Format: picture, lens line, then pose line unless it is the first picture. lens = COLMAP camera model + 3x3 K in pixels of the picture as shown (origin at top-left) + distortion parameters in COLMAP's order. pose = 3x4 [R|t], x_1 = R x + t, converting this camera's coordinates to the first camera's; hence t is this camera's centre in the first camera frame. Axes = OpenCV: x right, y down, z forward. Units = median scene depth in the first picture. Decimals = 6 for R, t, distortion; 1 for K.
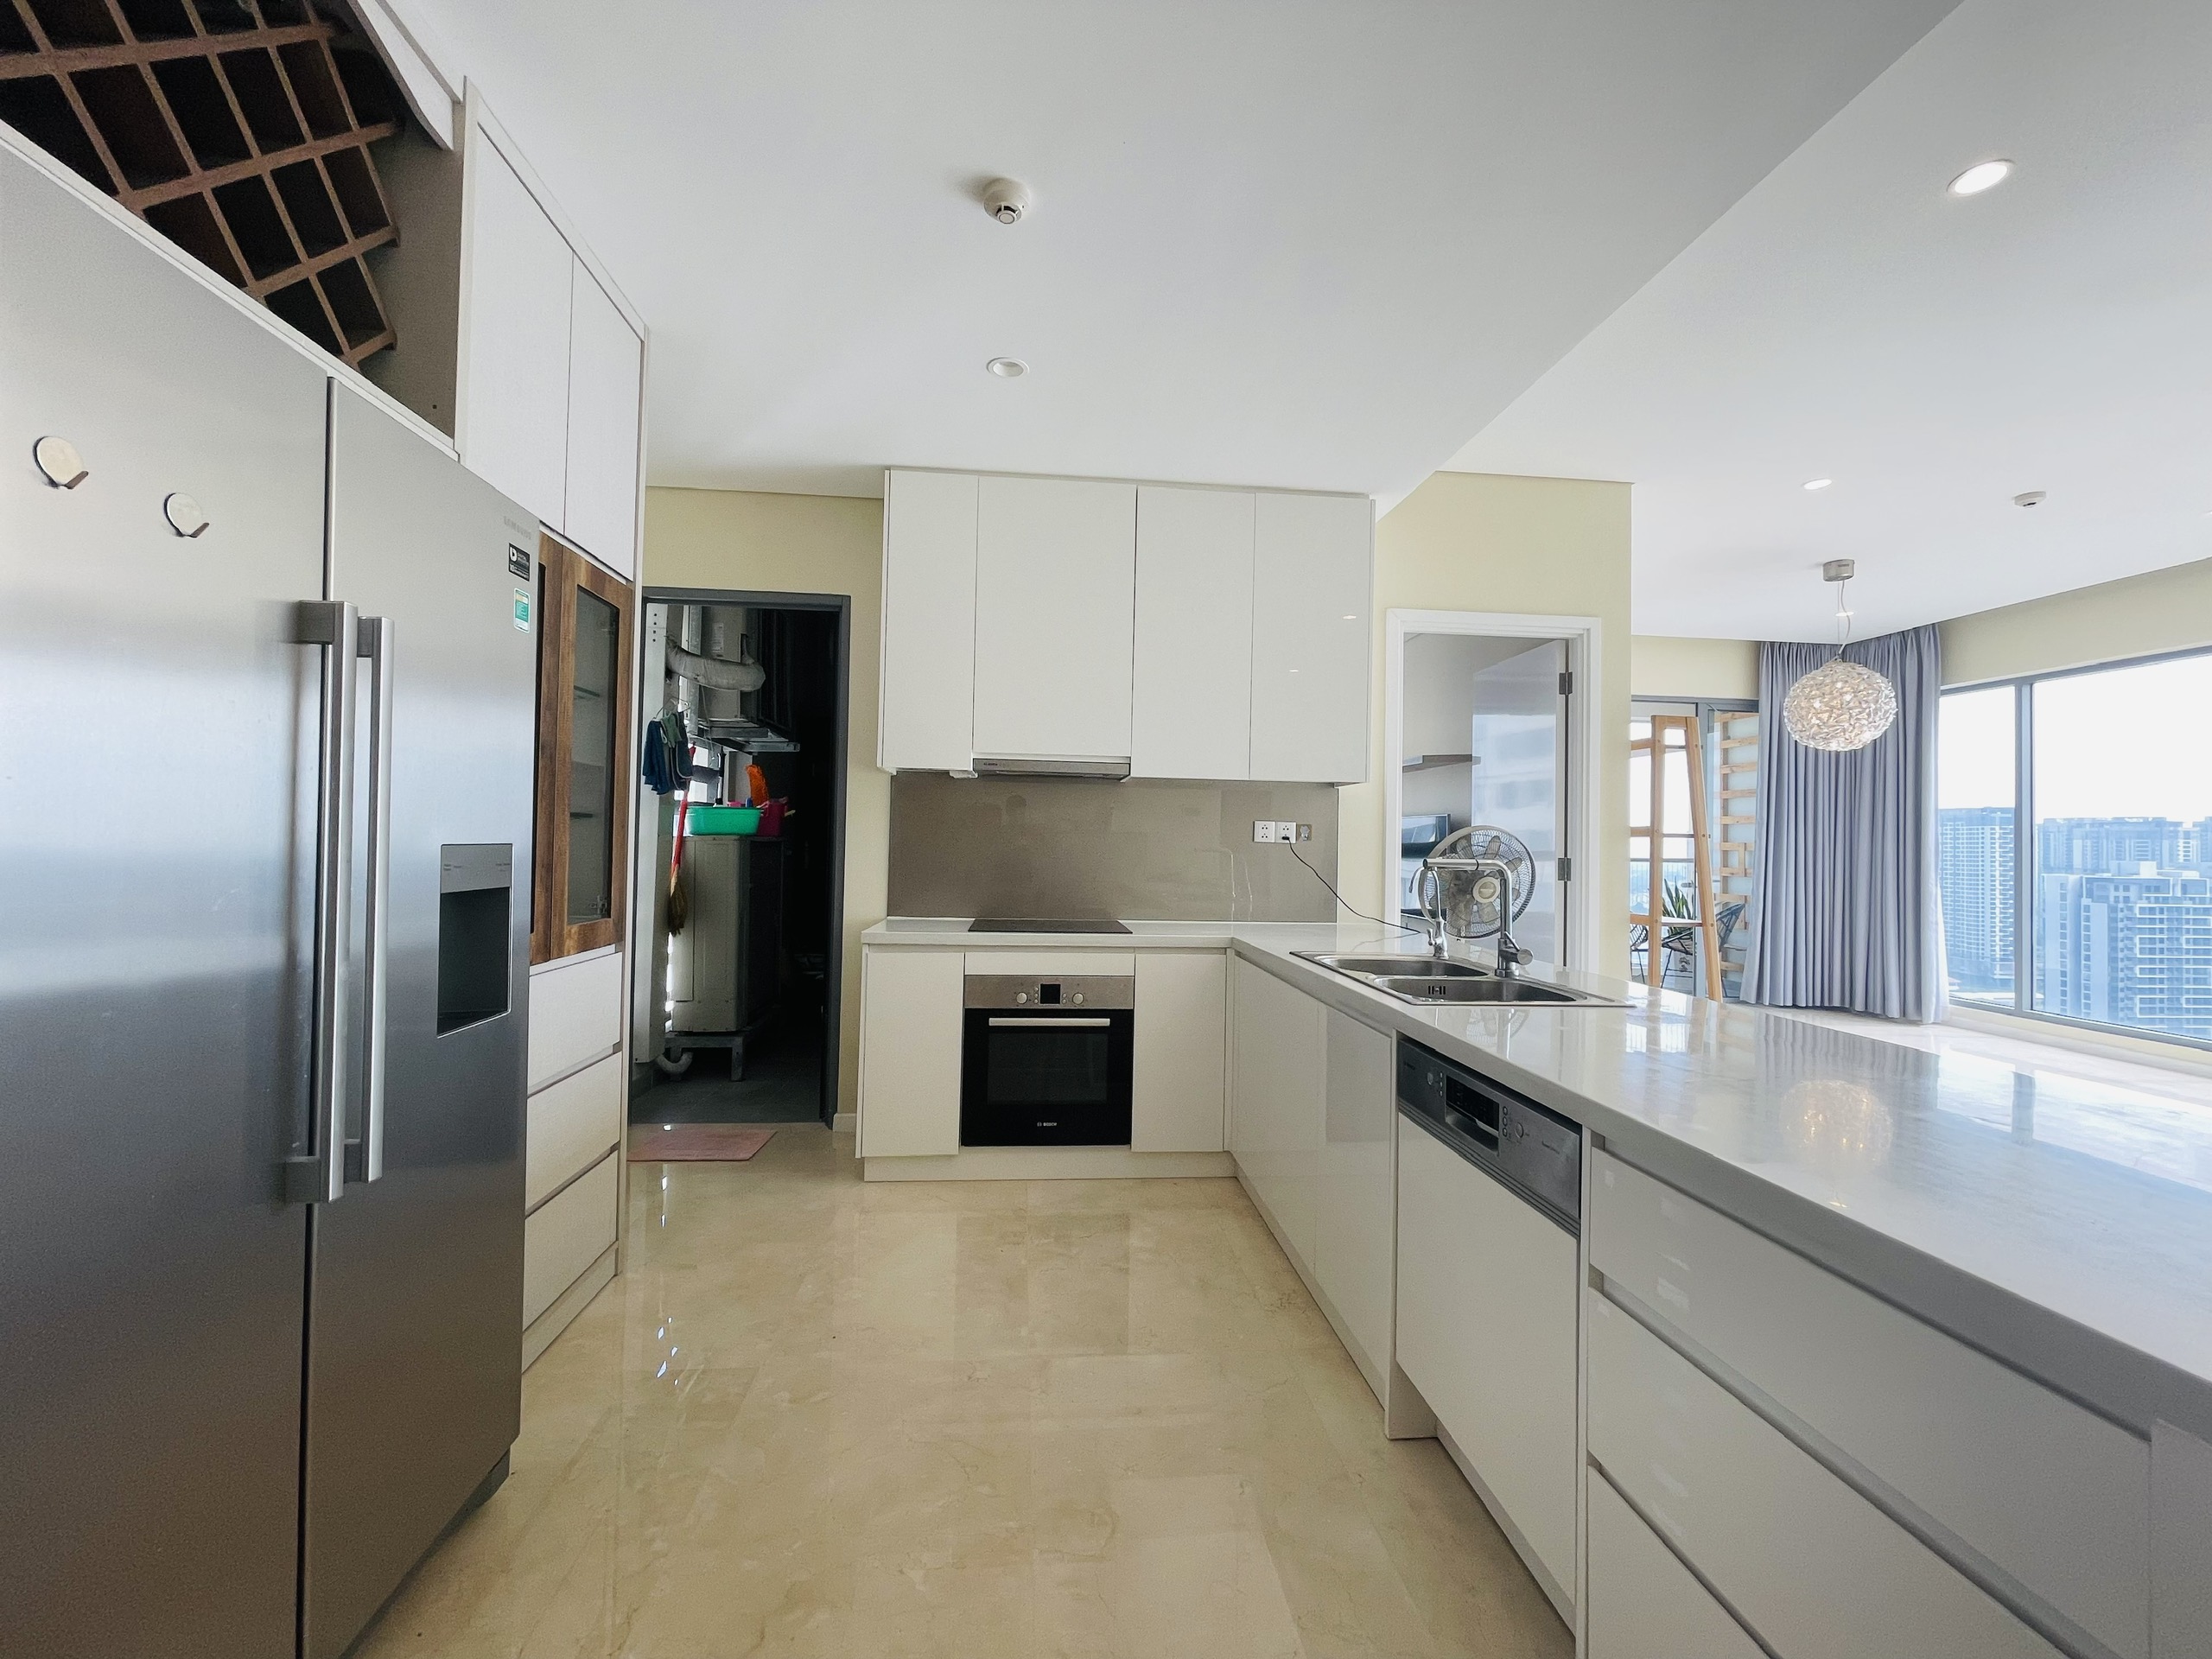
lens RADIAL K [[889.2, 0, 1104.5], [0, 889.2, 820.7], [0, 0, 1]] dist [-0.001161, -0.000660]
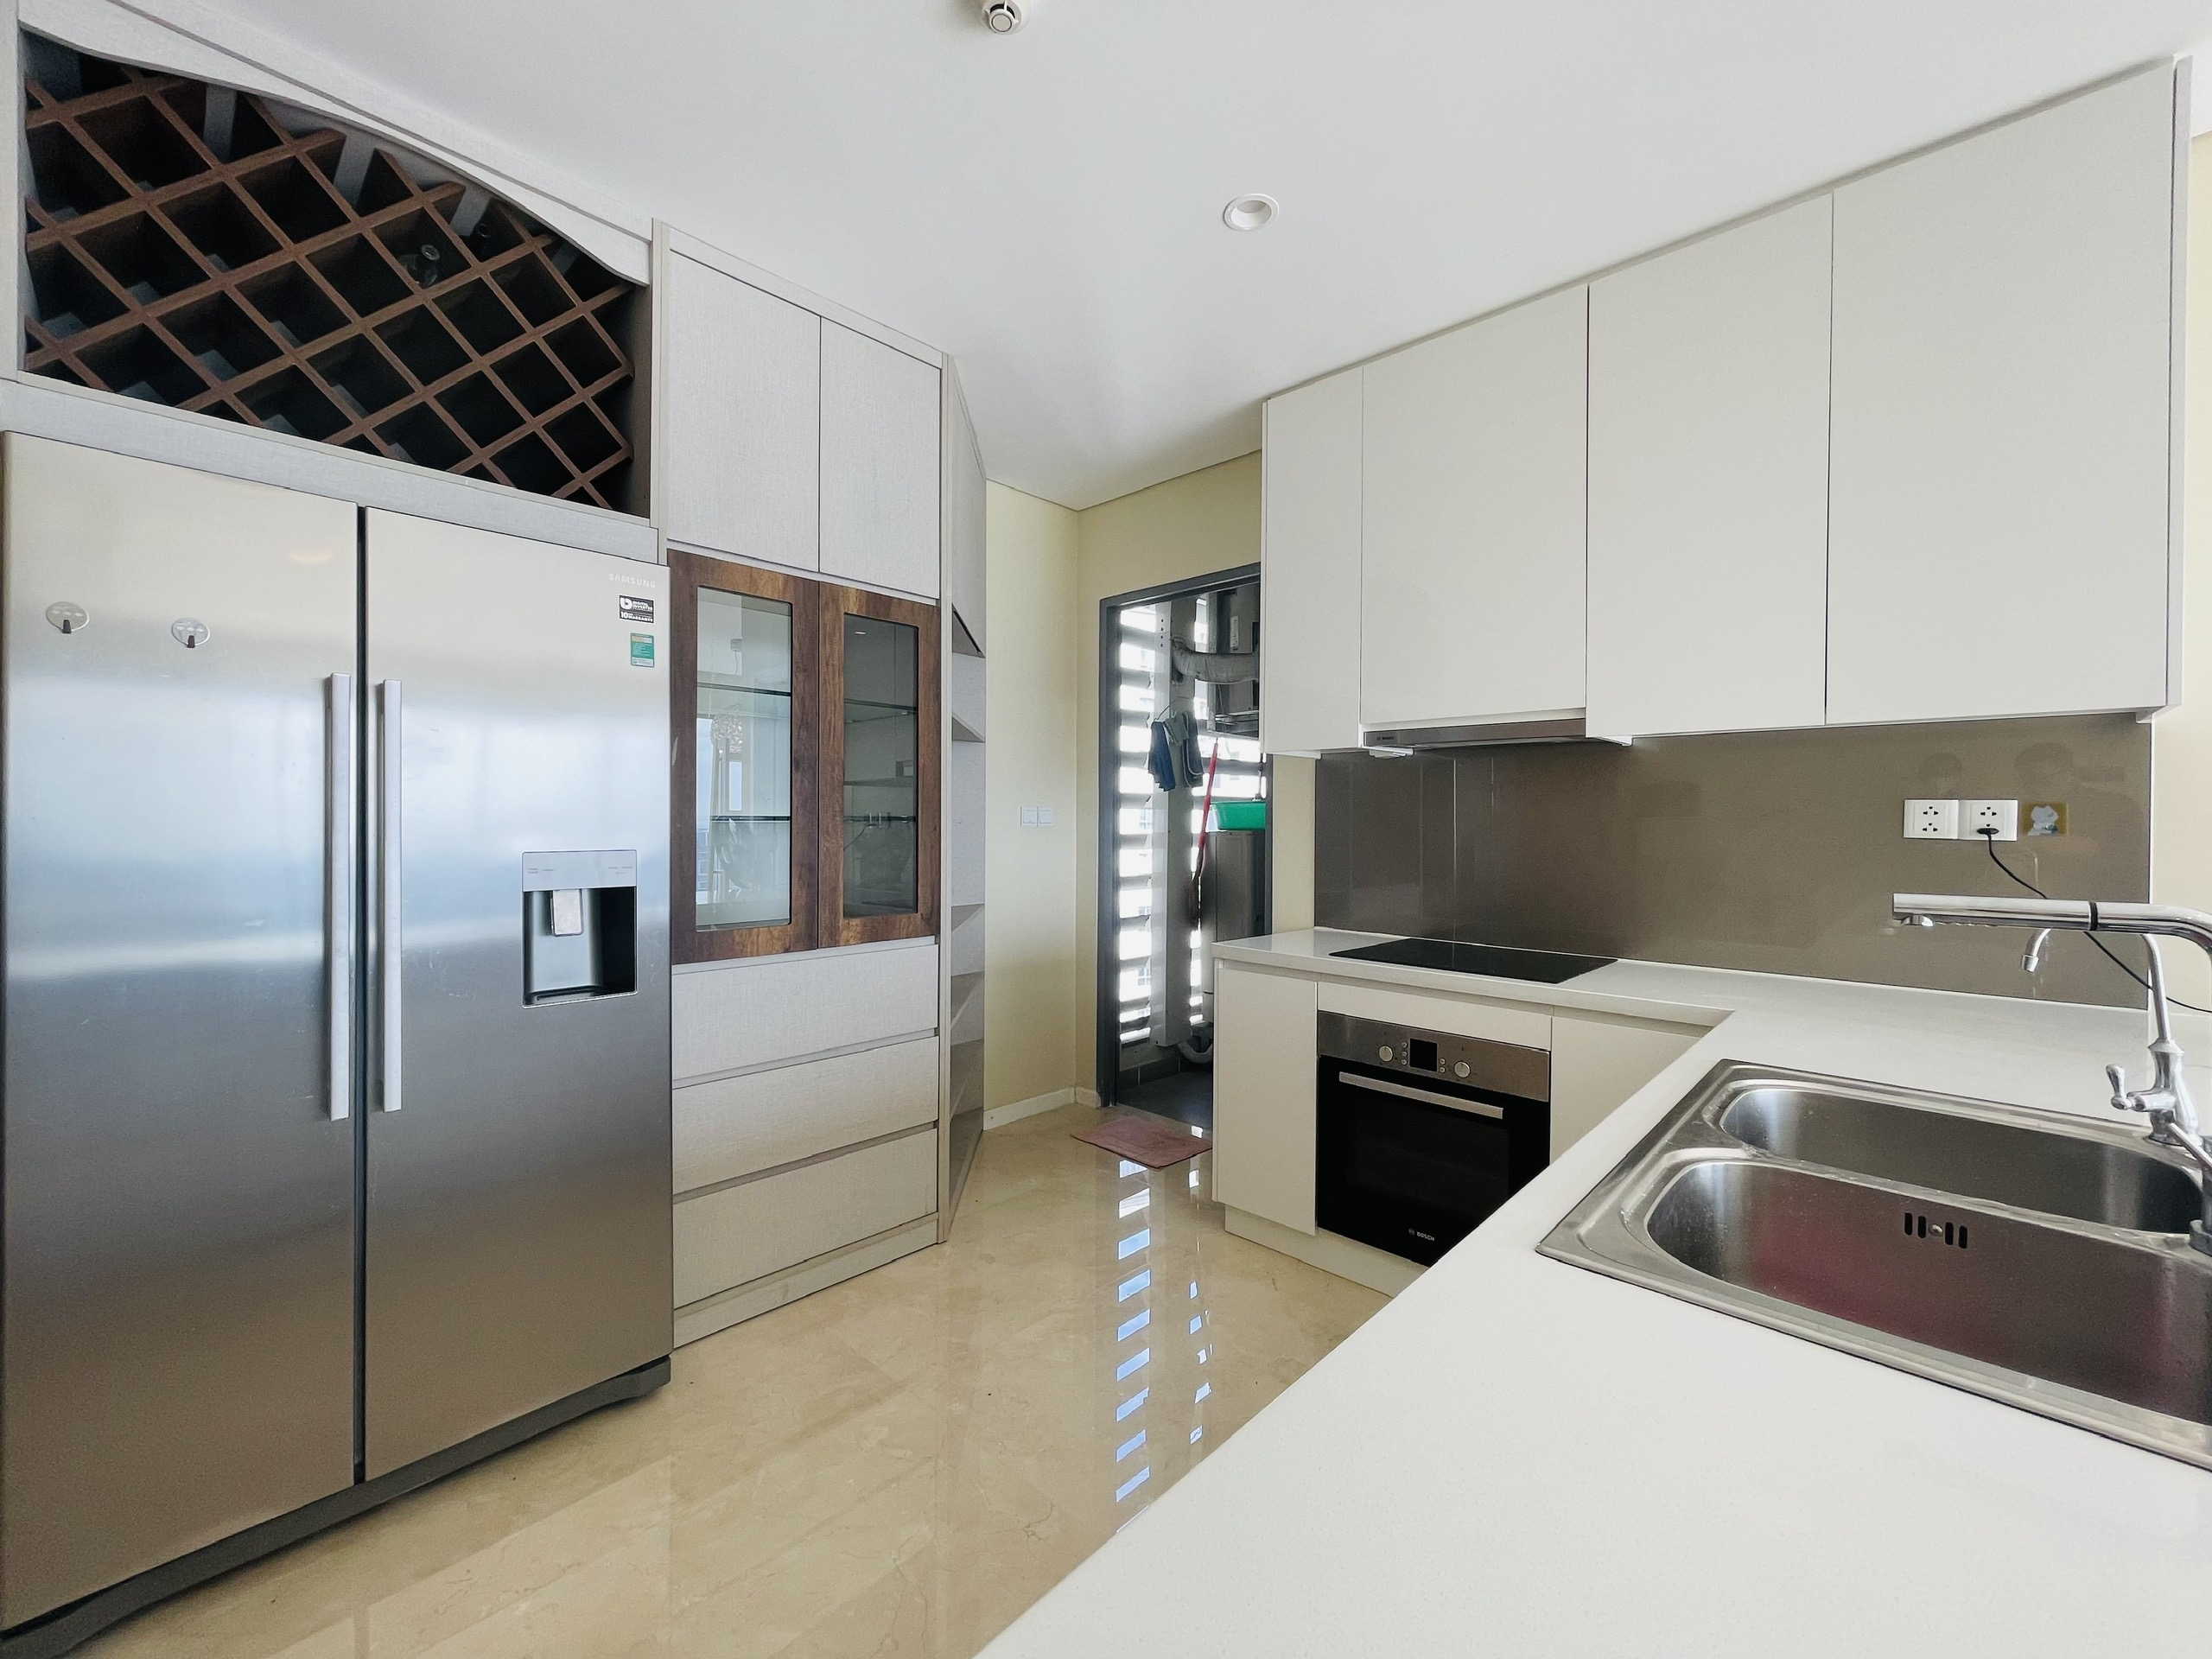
lens RADIAL K [[895.1, 0, 1100.2], [0, 895.1, 818.9], [0, 0, 1]] dist [-0.002993, -0.000004]
pose [[0.653808, -0.015735, -0.756497, 0.314341], [0.023350, 0.999727, -0.000614, 0.000763], [0.756300, -0.017263, 0.653997, 0.340884]]
